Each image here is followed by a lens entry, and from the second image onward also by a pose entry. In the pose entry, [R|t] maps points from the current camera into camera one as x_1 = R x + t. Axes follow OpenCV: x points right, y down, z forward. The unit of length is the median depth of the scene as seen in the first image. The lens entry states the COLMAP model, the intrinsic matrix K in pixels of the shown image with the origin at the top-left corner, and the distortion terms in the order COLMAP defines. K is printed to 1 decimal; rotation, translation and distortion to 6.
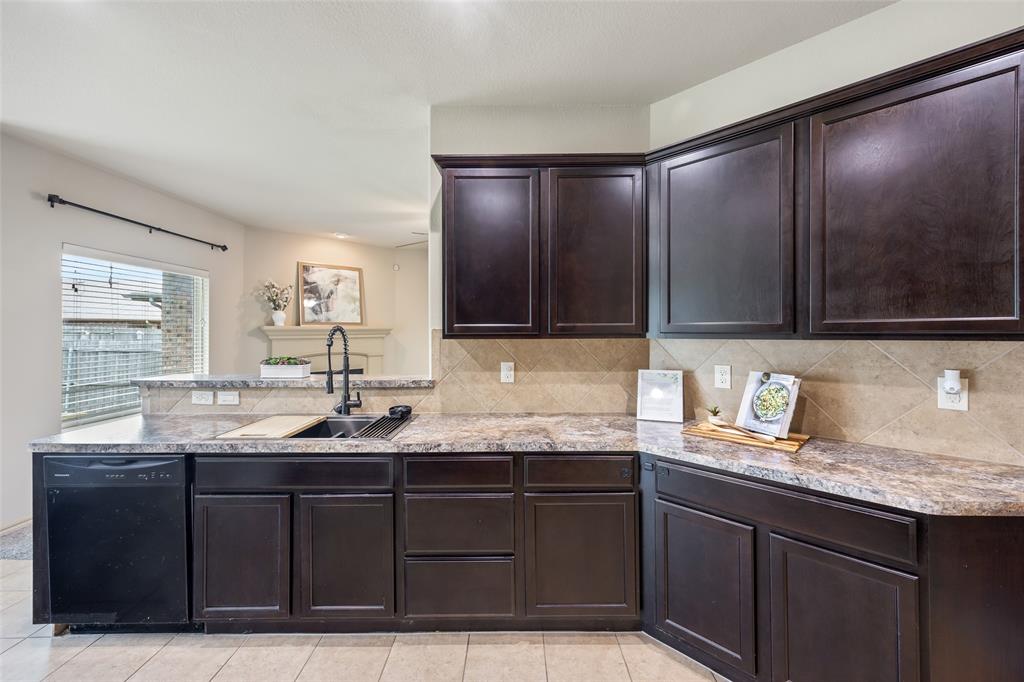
lens RADIAL K [[390.4, 0, 512.0], [0, 390.4, 341.0], [0, 0, 1]] dist [-0.000167, -0.000012]
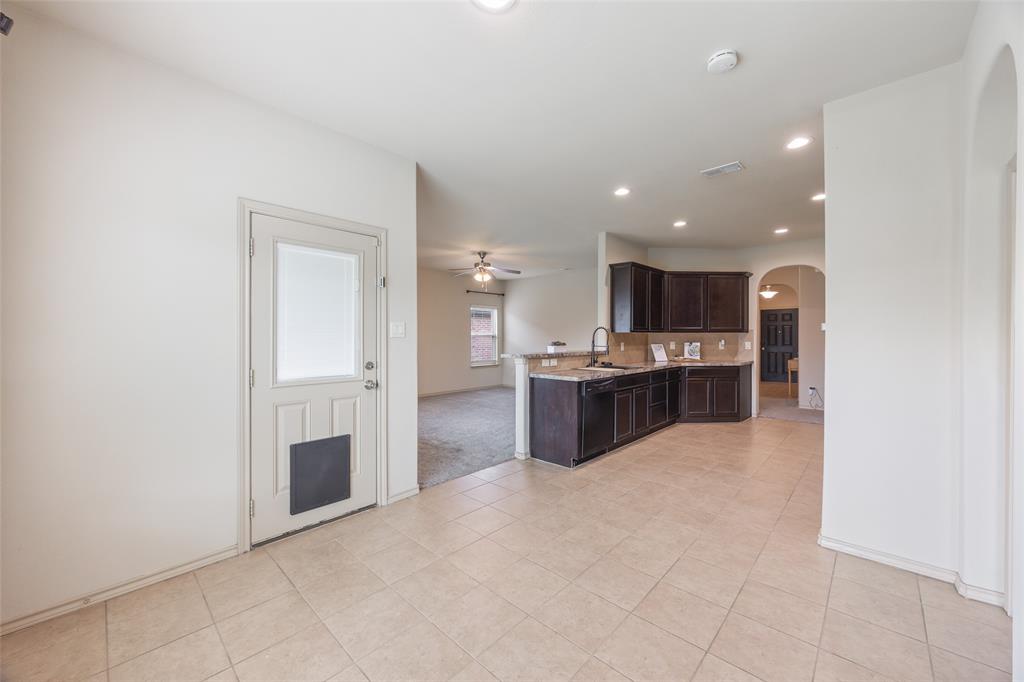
lens RADIAL K [[390.4, 0, 512.0], [0, 390.4, 341.0], [0, 0, 1]] dist [-0.000167, -0.000012]
pose [[0.680121, -0.006081, 0.733074, -2.280779], [0.008217, 0.999966, 0.000671, 0.038596], [-0.733053, 0.005567, 0.680148, -0.154673]]
